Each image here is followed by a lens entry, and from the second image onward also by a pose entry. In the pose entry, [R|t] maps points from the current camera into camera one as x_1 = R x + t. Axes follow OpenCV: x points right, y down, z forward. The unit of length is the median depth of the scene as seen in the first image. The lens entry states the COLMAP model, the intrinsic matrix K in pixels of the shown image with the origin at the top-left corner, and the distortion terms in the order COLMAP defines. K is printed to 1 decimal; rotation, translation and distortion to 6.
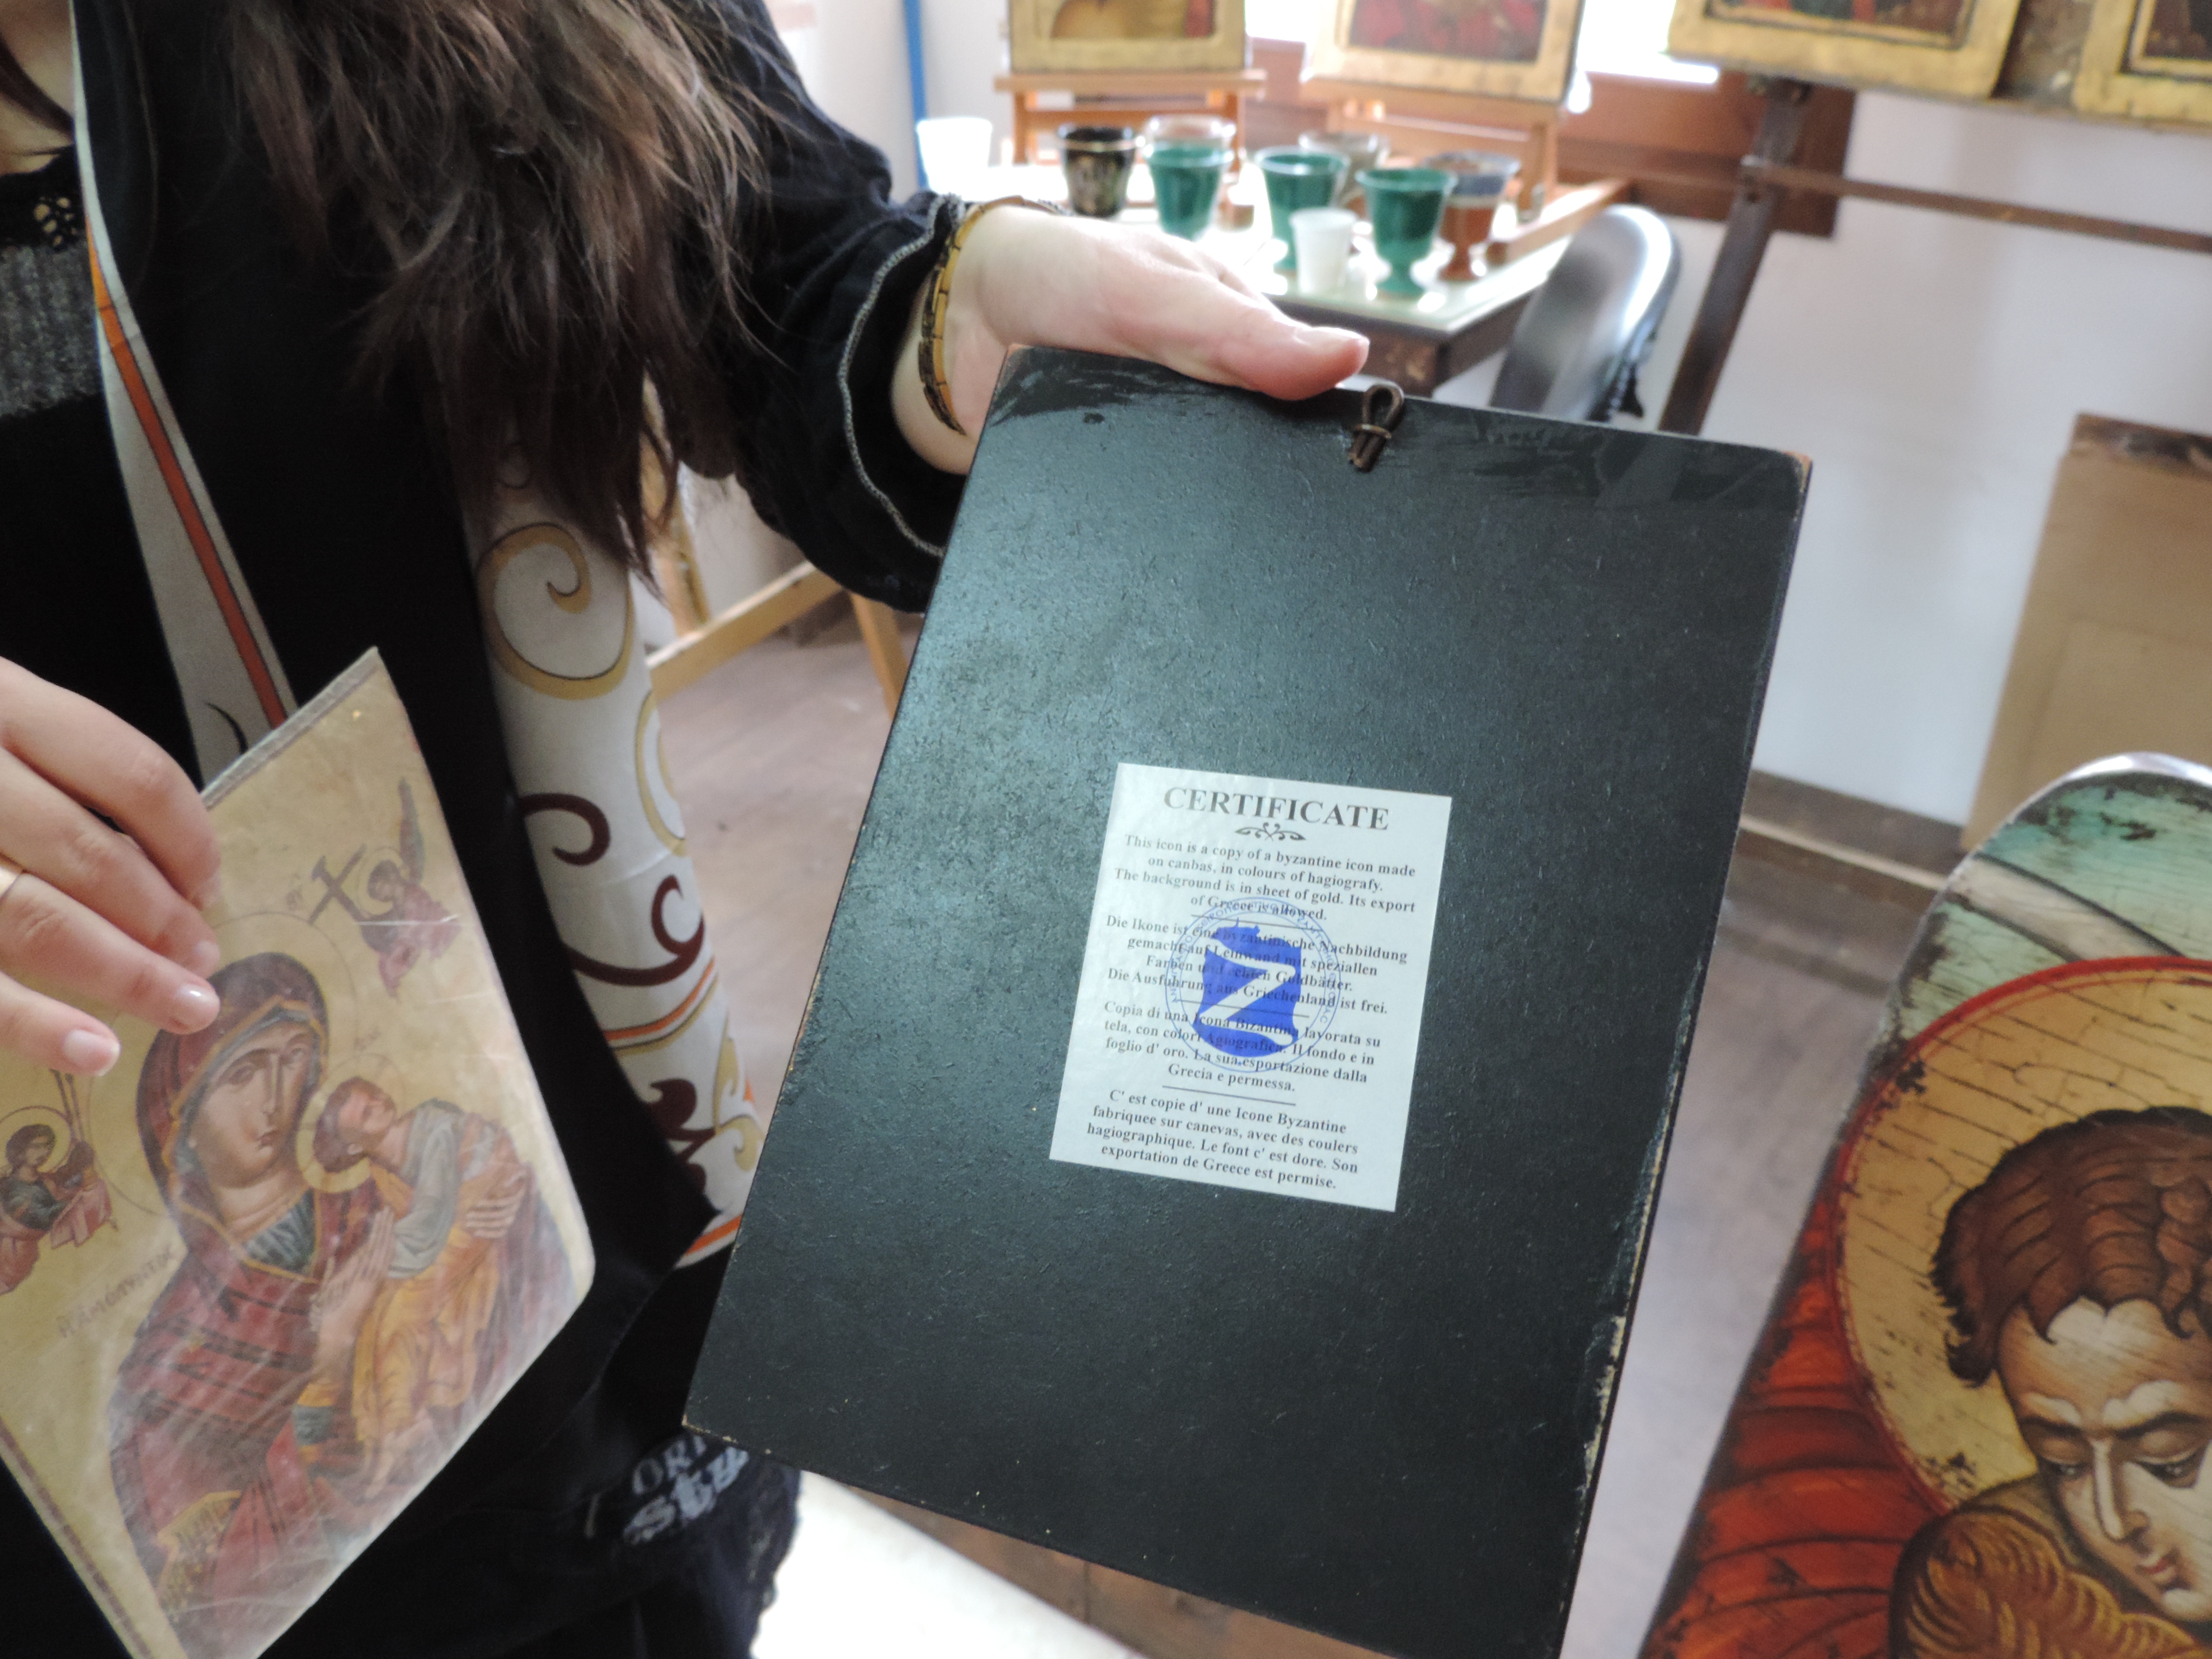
lens RADIAL K [[2085.2, 0, 1101.9], [0, 2085.2, 846.7], [0, 0, 1]] dist [-0.032165, 0.000000]
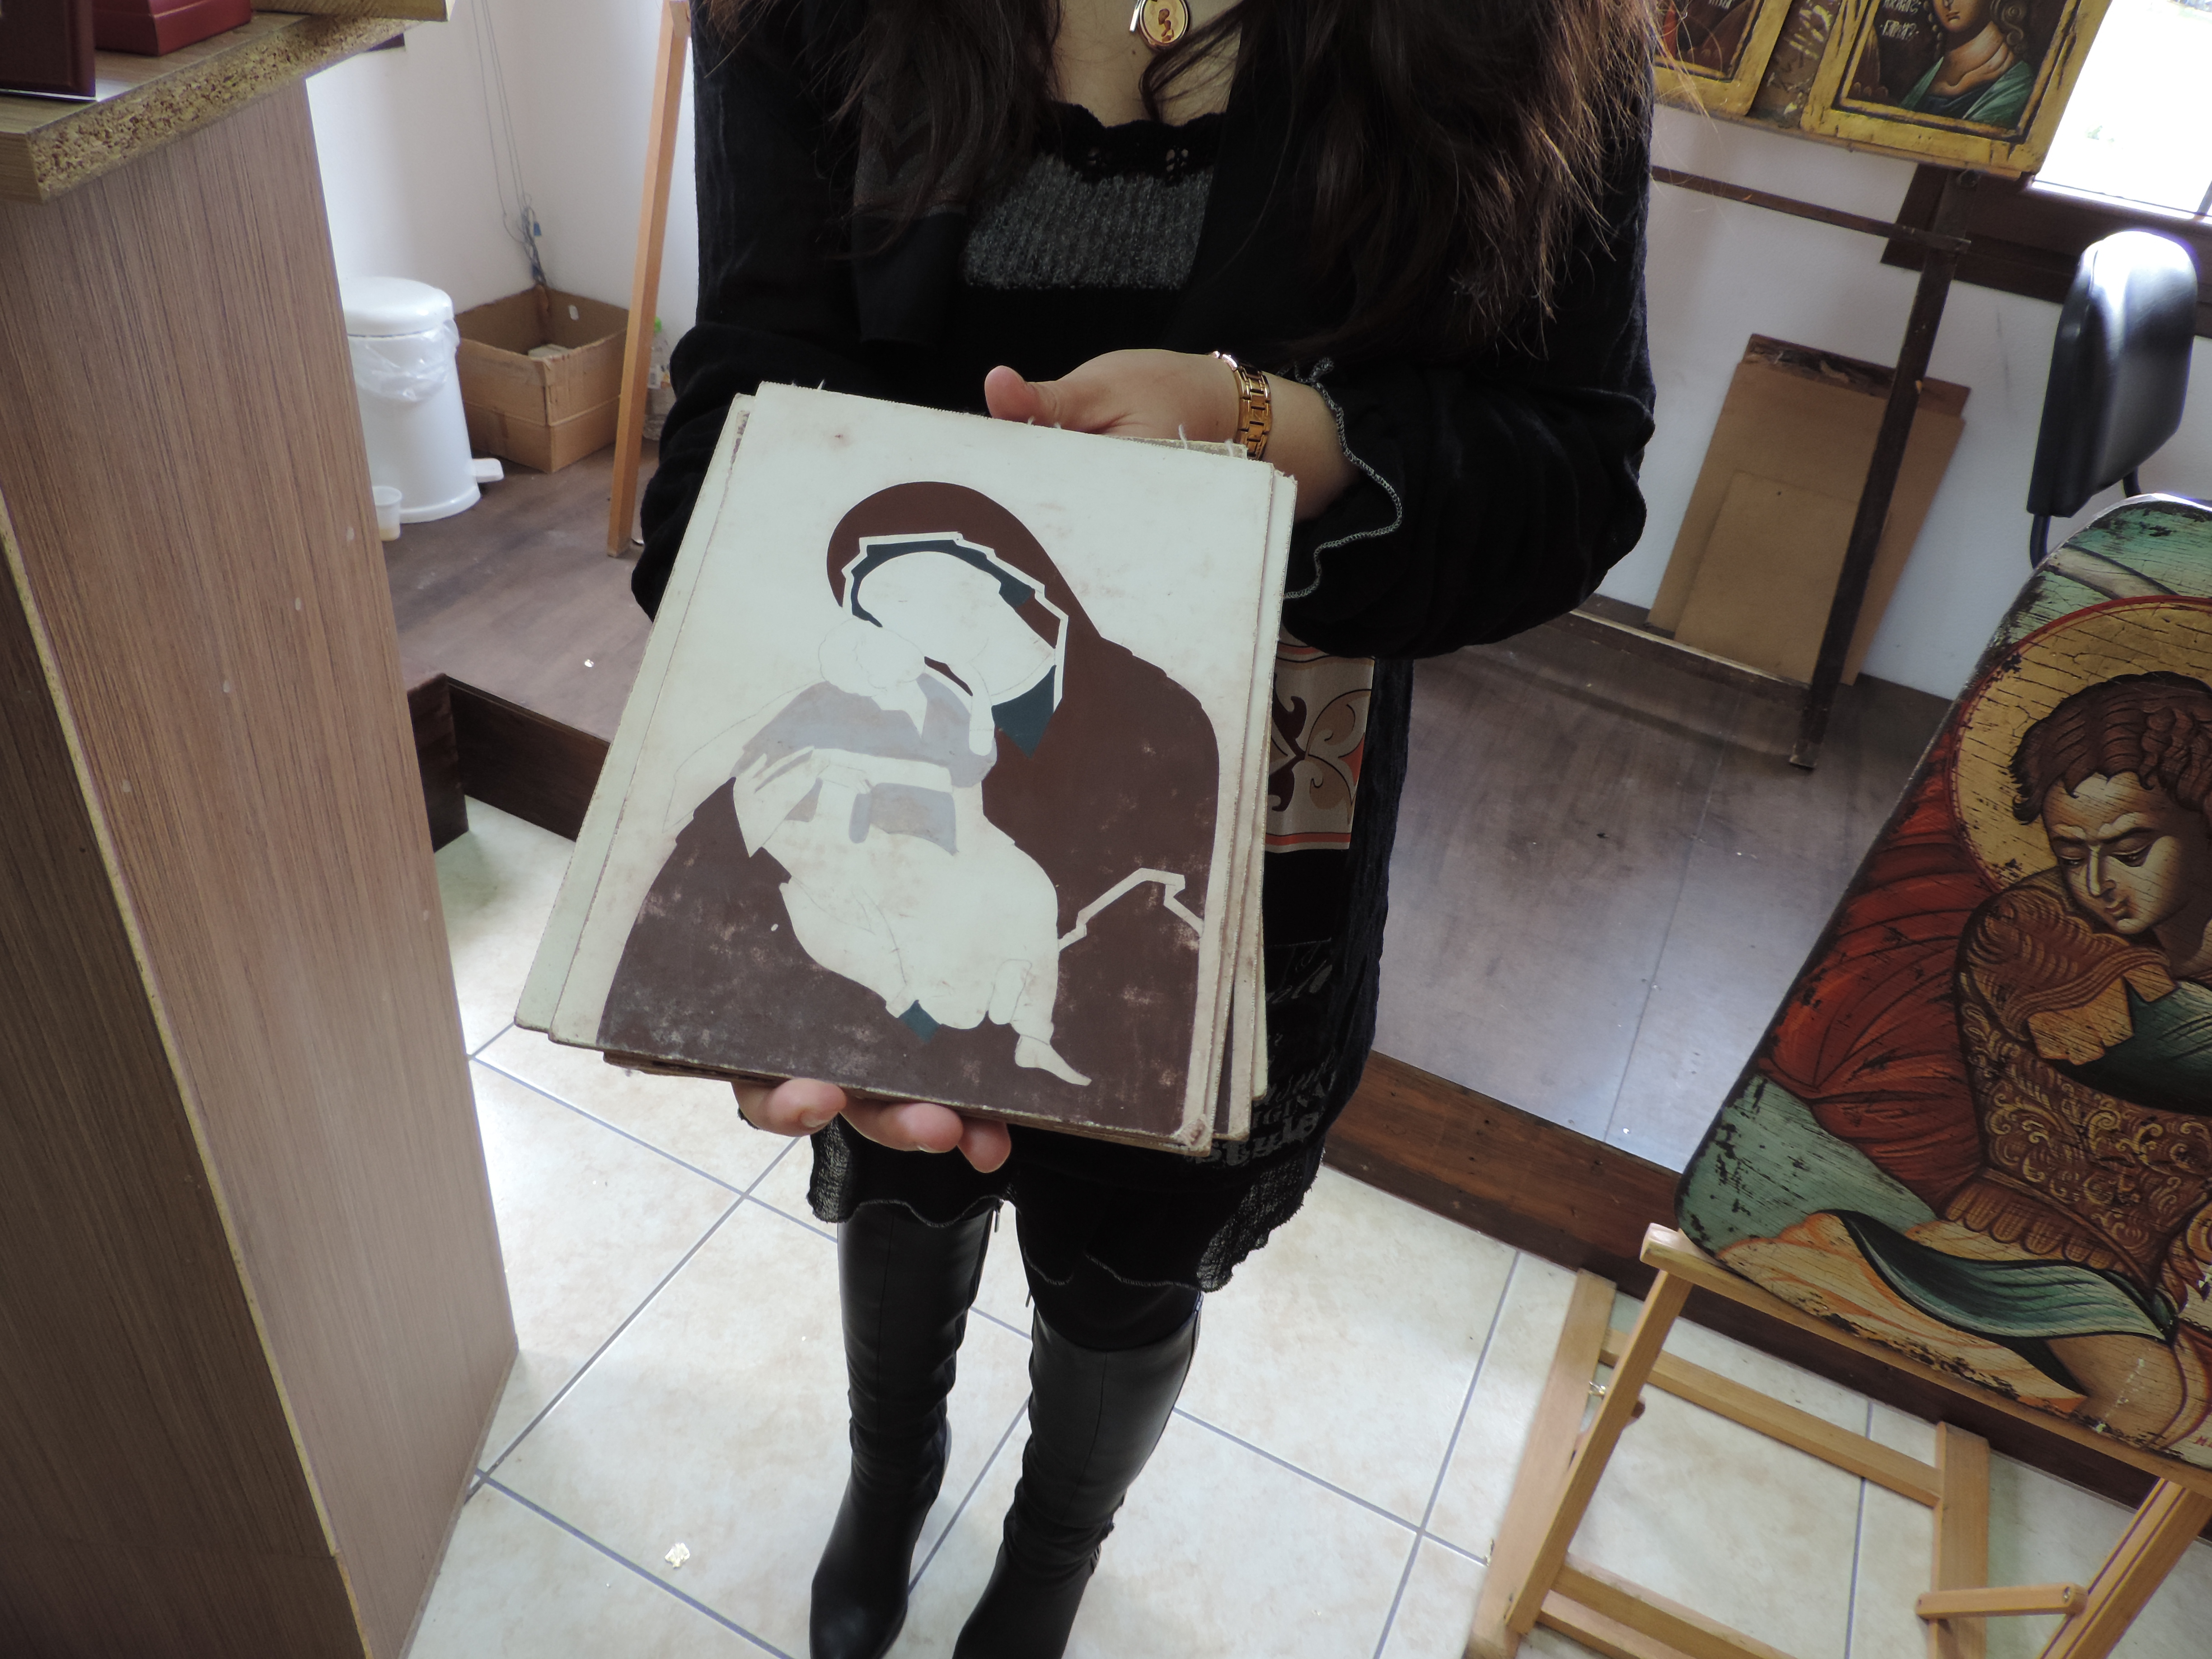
lens RADIAL K [[1572.5, 0, 1116.5], [0, 1572.5, 838.5], [0, 0, 1]] dist [-0.011443, -0.002364]
pose [[0.980440, -0.002848, 0.196799, -0.717595], [-0.020154, 0.993187, 0.114779, 0.122860], [-0.195785, -0.116500, 0.973702, -0.276599]]
